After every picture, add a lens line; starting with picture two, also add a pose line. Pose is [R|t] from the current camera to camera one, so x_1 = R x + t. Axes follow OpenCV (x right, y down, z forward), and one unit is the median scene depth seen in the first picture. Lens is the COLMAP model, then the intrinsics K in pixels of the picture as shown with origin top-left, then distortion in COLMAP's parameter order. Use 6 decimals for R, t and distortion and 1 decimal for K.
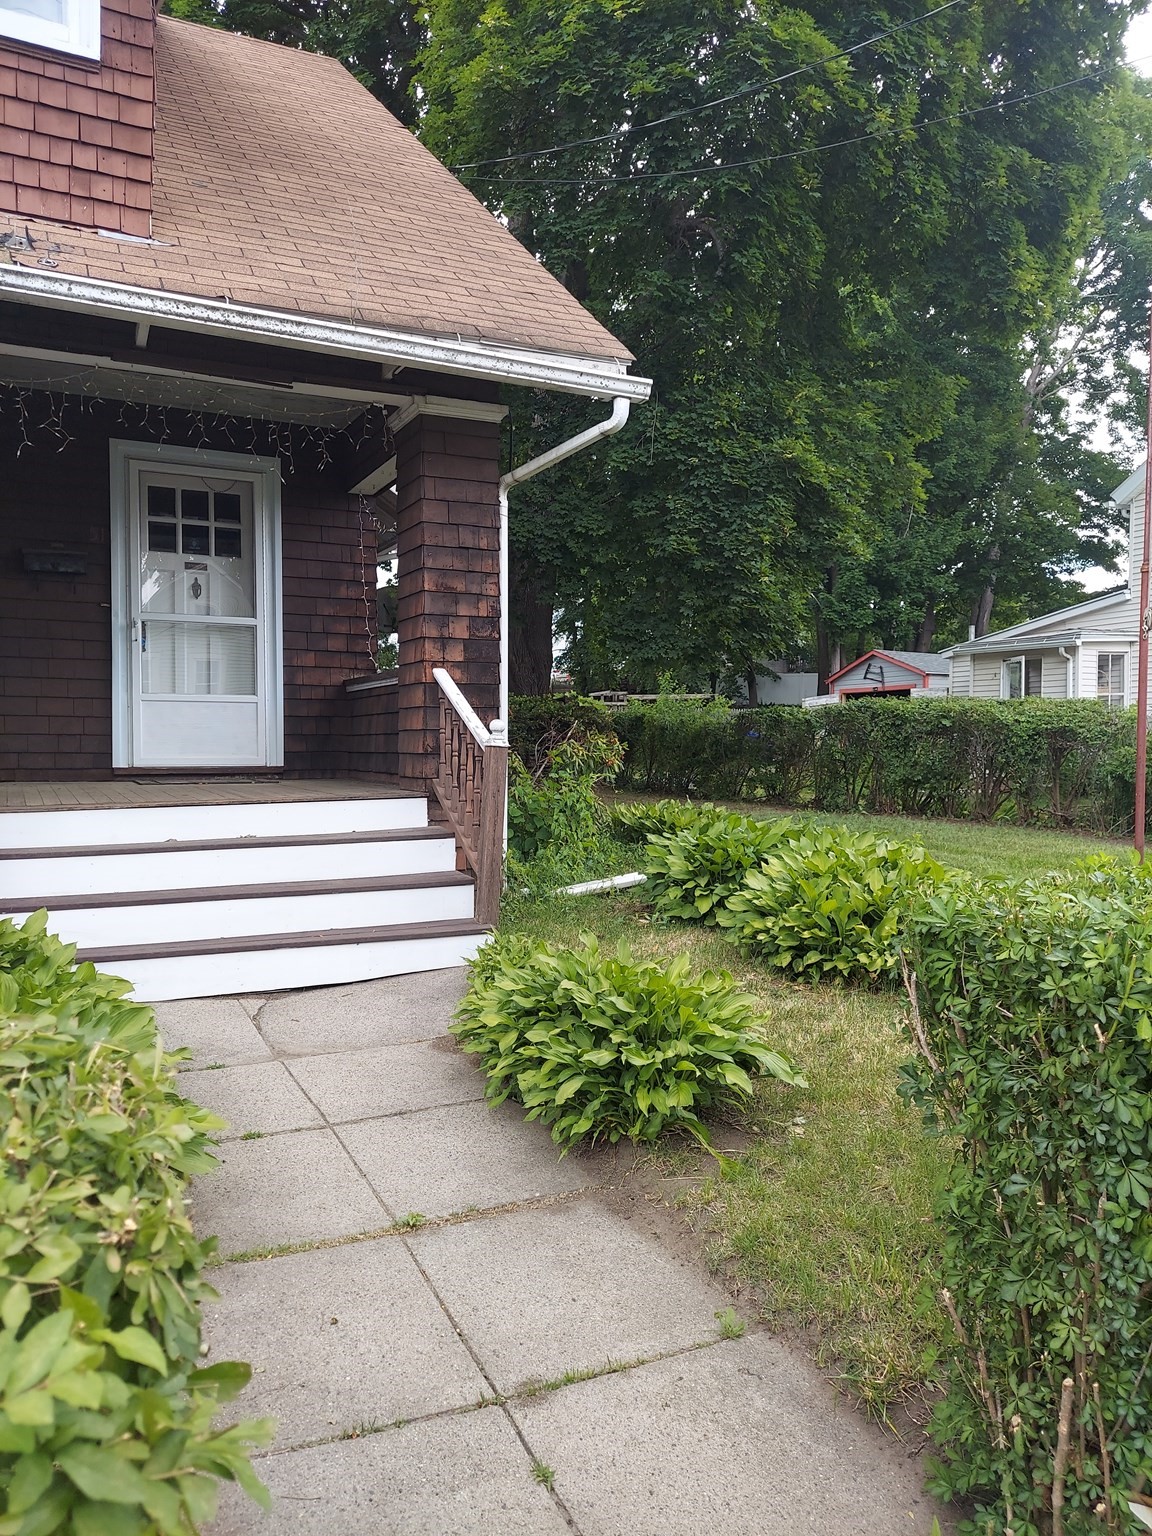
lens RADIAL K [[1114.5, 0, 539.7], [0, 1114.5, 766.6], [0, 0, 1]] dist [0.047215, -0.022954]
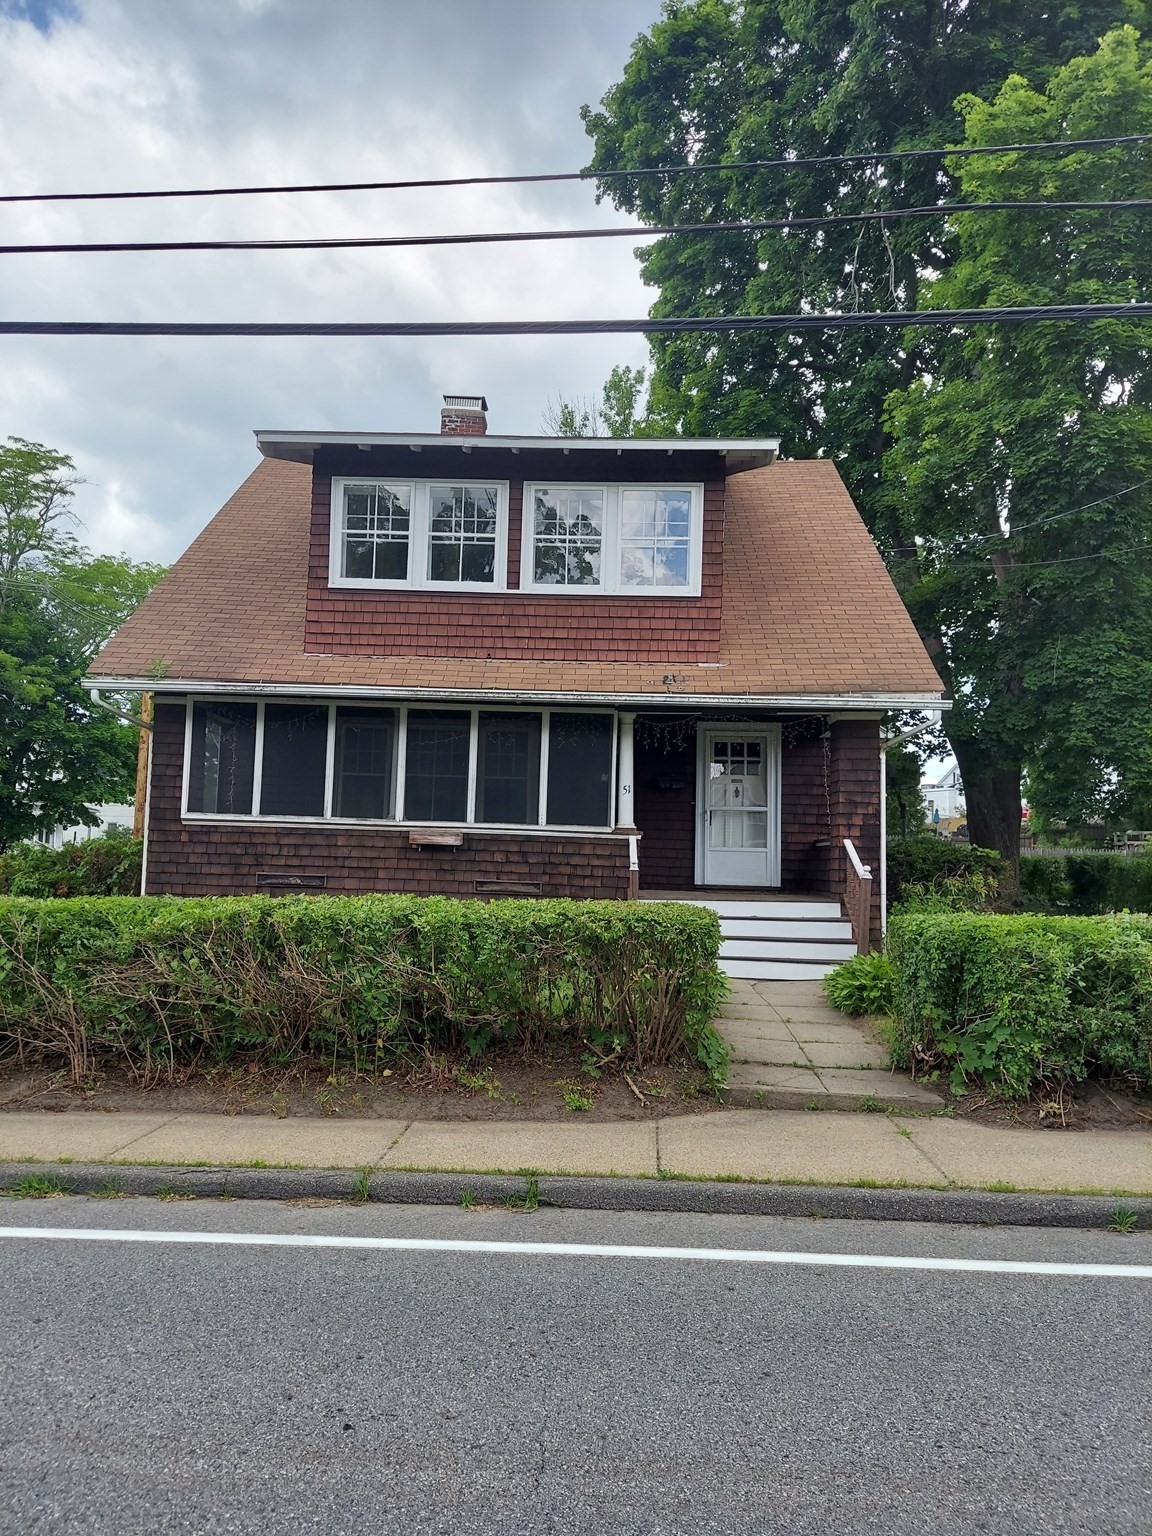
lens RADIAL K [[1114.5, 0, 541.5], [0, 1114.5, 782.6], [0, 0, 1]] dist [0.047215, -0.022954]
pose [[0.884718, -0.012709, -0.465953, 0.309962], [-0.034716, 0.995055, -0.093057, 0.015749], [0.464831, 0.098506, 0.879902, -0.902512]]
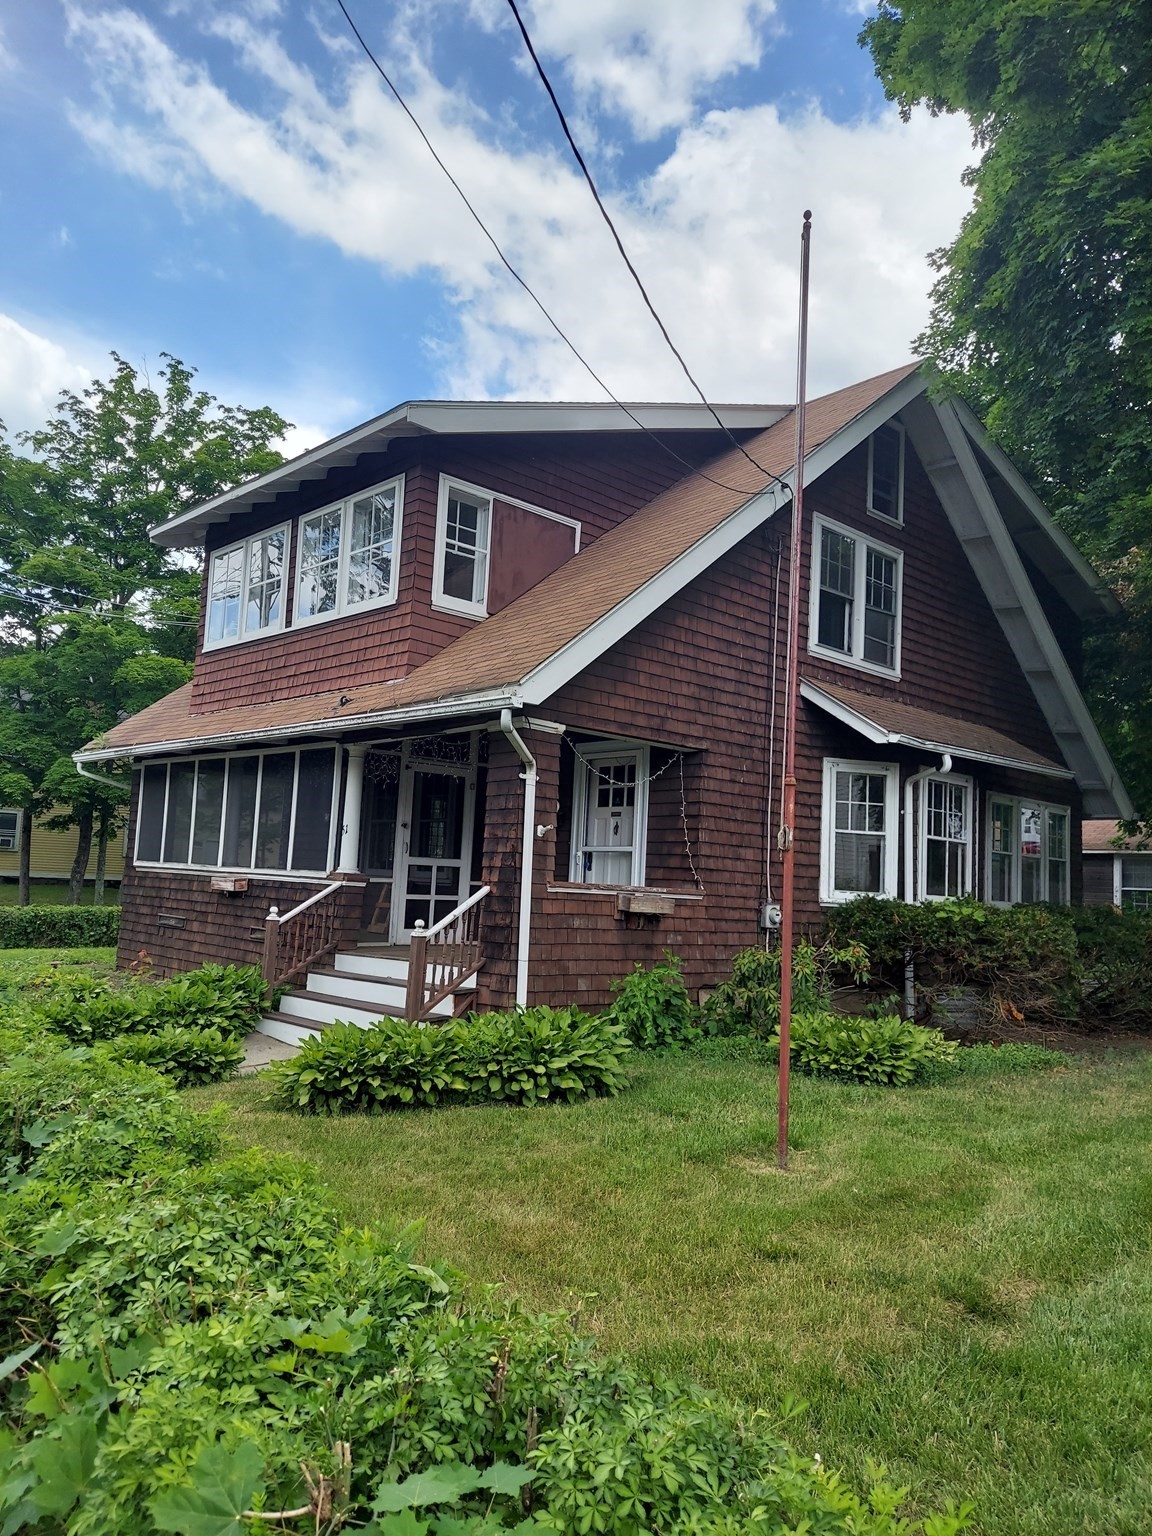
lens RADIAL K [[1114.5, 0, 575.6], [0, 1114.5, 767.4], [0, 0, 1]] dist [0.047215, -0.022954]
pose [[0.301539, -0.091148, -0.949087, 1.202576], [-0.065007, 0.991138, -0.115840, -0.065274], [0.951235, 0.096628, 0.292941, 0.521148]]
